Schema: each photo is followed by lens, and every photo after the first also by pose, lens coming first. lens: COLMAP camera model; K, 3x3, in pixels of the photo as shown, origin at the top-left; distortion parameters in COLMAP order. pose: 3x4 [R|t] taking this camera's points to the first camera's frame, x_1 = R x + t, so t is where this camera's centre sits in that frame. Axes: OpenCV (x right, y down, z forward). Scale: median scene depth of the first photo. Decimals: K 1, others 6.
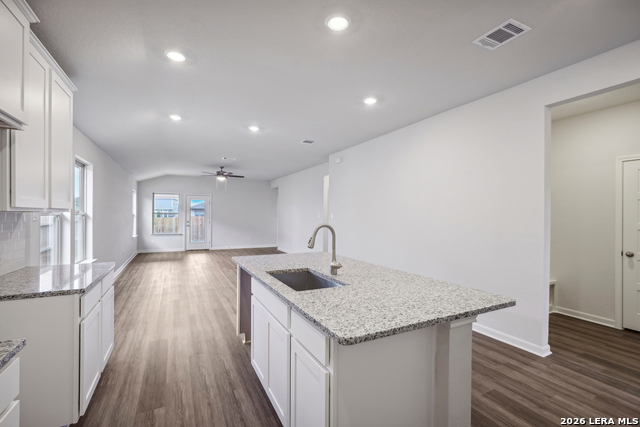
lens RADIAL K [[295.7, 0, 320.0], [0, 295.7, 213.5], [0, 0, 1]] dist [0.001977, 0.001590]
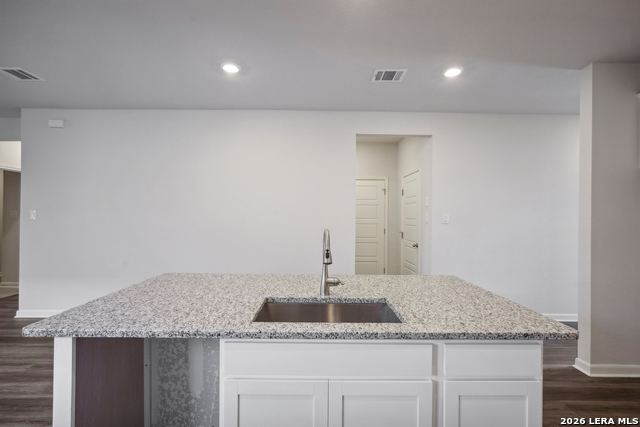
lens RADIAL K [[295.7, 0, 320.0], [0, 295.7, 213.5], [0, 0, 1]] dist [0.001977, 0.001590]
pose [[0.434825, 0.005755, 0.900497, -0.630823], [-0.005680, 0.999977, -0.003648, 0.005419], [-0.900497, -0.003528, 0.434848, 0.690263]]
